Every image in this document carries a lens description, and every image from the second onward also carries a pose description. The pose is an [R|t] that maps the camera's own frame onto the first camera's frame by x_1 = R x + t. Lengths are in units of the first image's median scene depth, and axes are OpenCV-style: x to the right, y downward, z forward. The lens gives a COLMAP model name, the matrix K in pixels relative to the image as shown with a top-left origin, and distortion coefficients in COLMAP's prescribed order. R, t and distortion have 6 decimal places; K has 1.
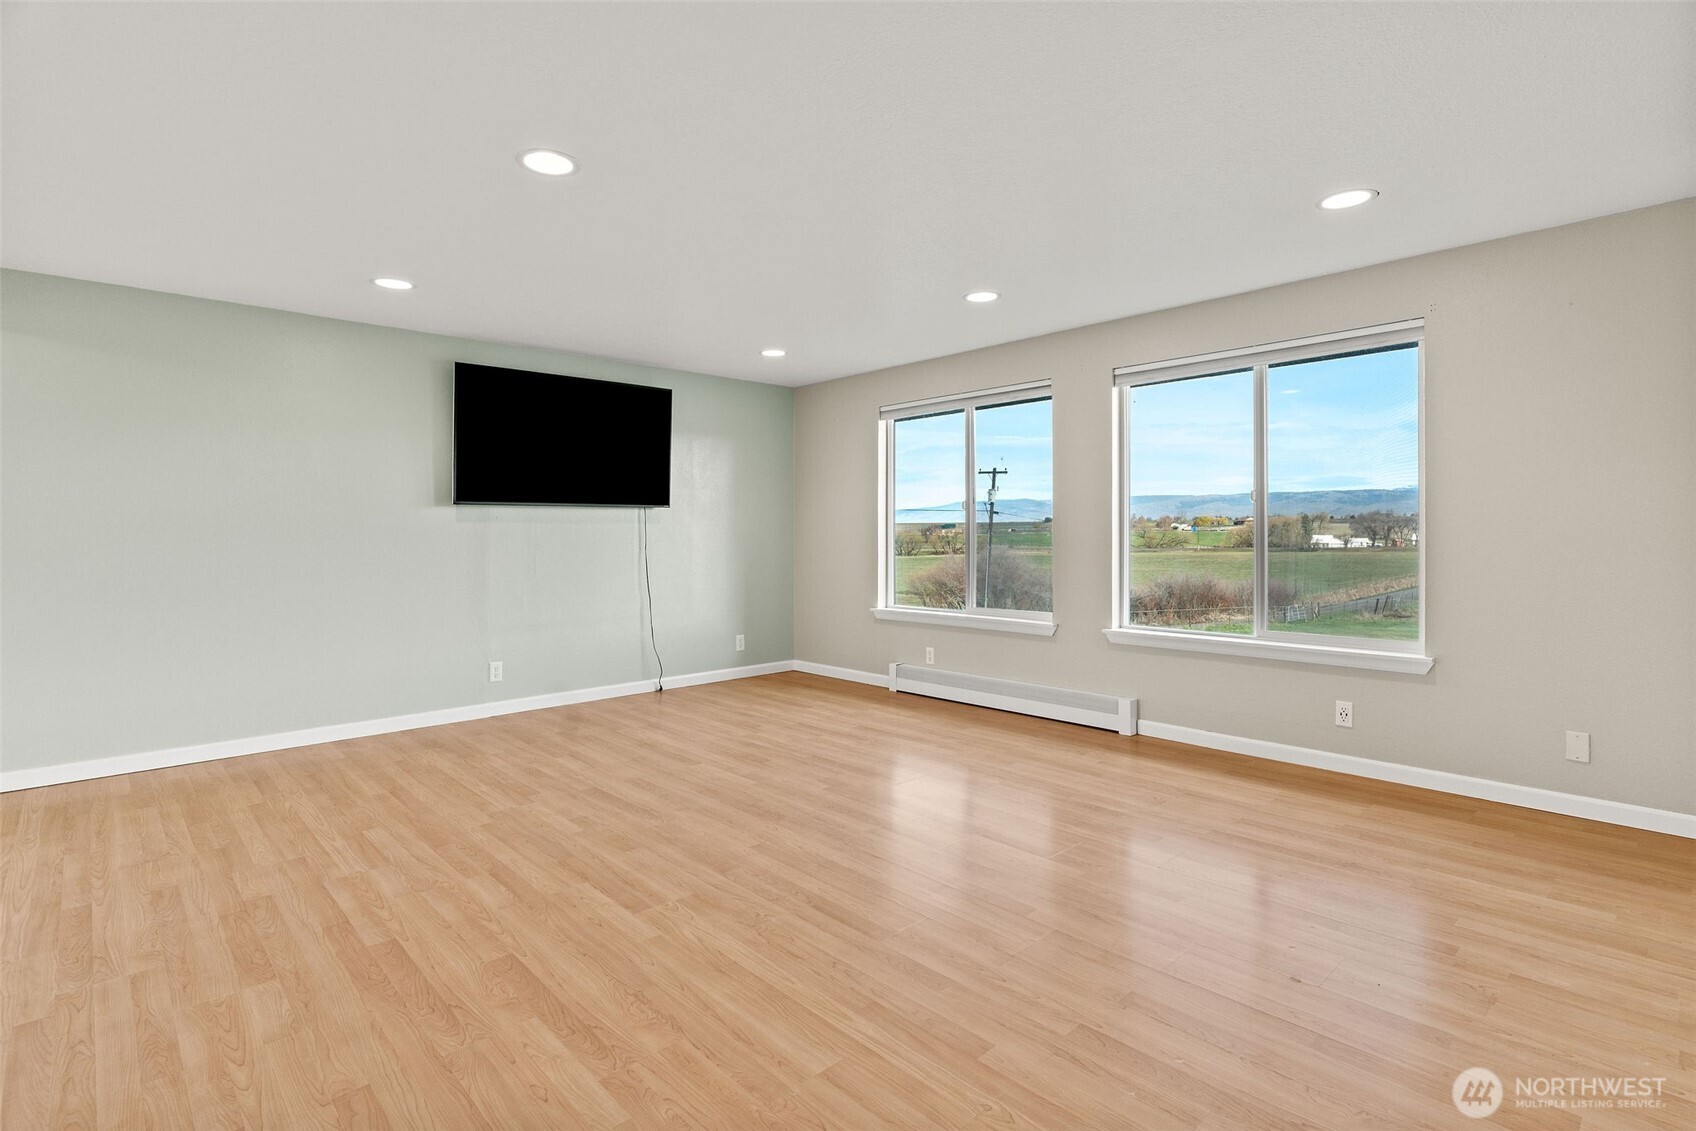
lens RADIAL K [[815.0, 0, 849.0], [0, 815.0, 546.1], [0, 0, 1]] dist [0.002296, 0.000120]
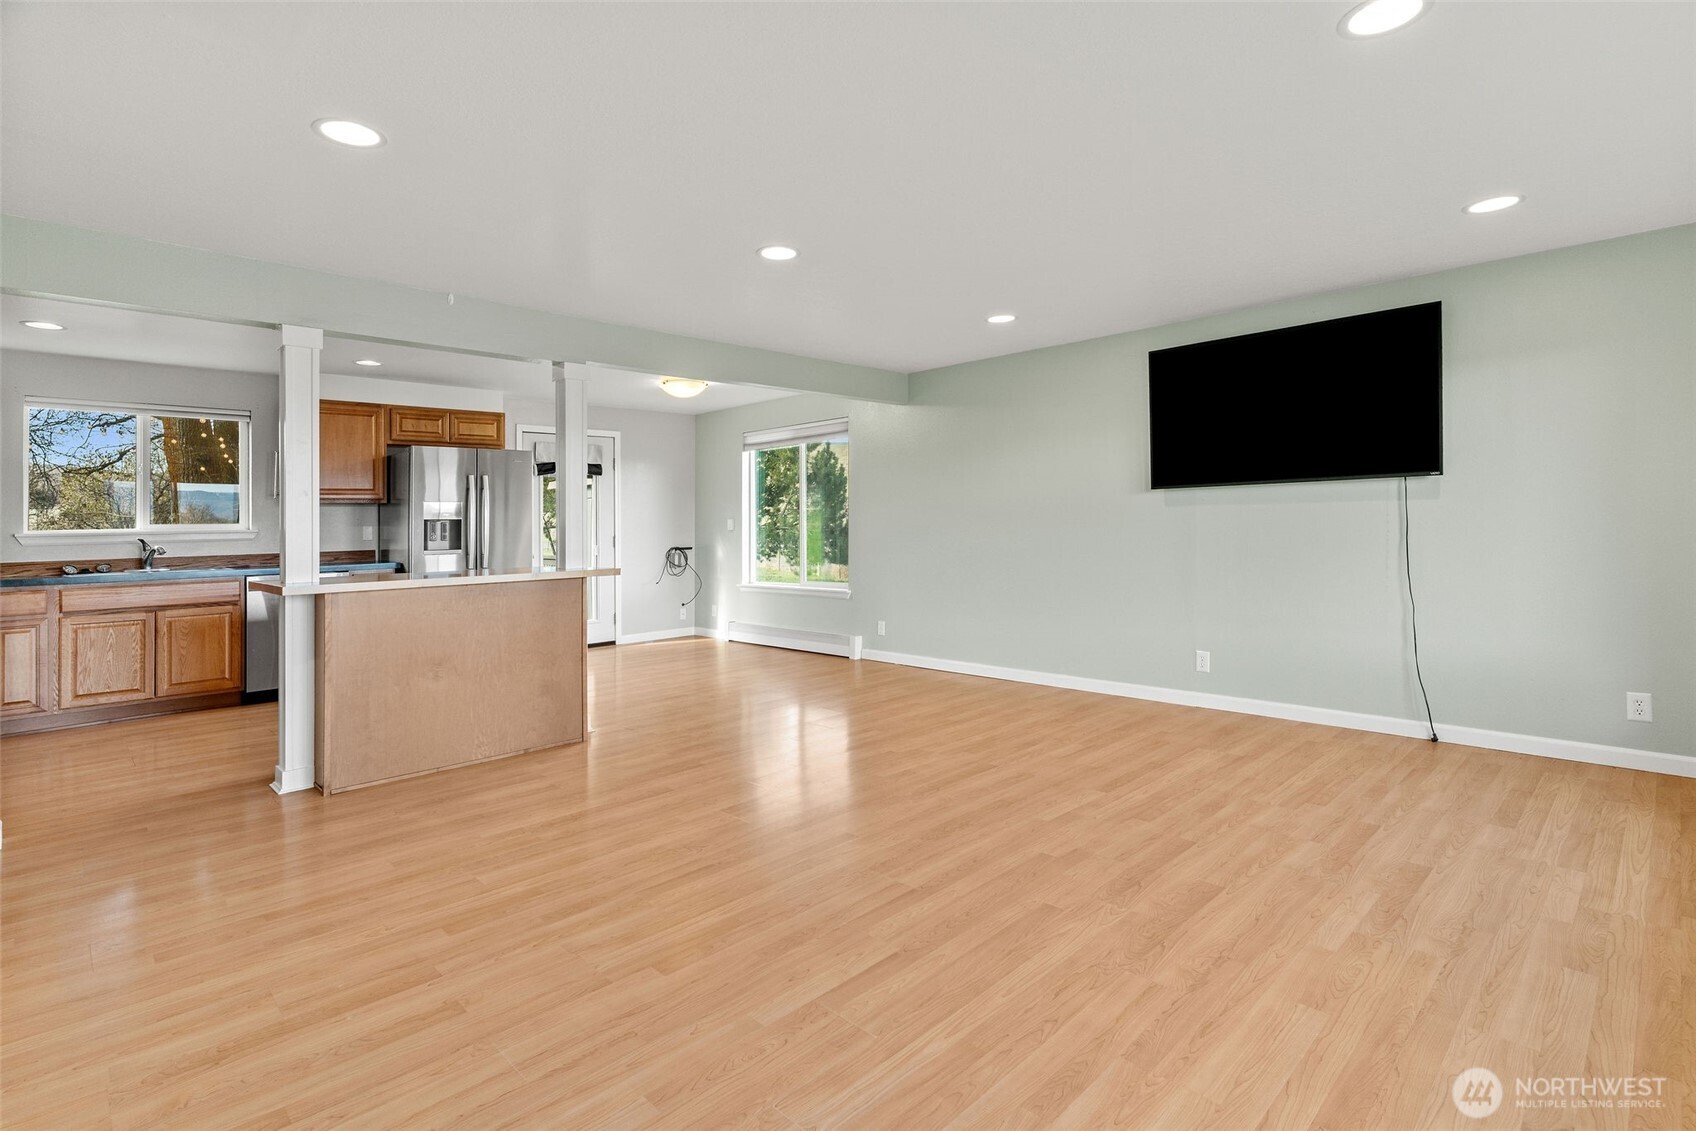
lens RADIAL K [[815.0, 0, 837.7], [0, 815.0, 497.9], [0, 0, 1]] dist [0.002296, 0.000120]
pose [[0.027875, -0.026847, -0.999251, 0.800912], [0.002012, 0.999639, -0.026801, -0.019264], [0.999609, -0.001263, 0.027919, 0.846488]]
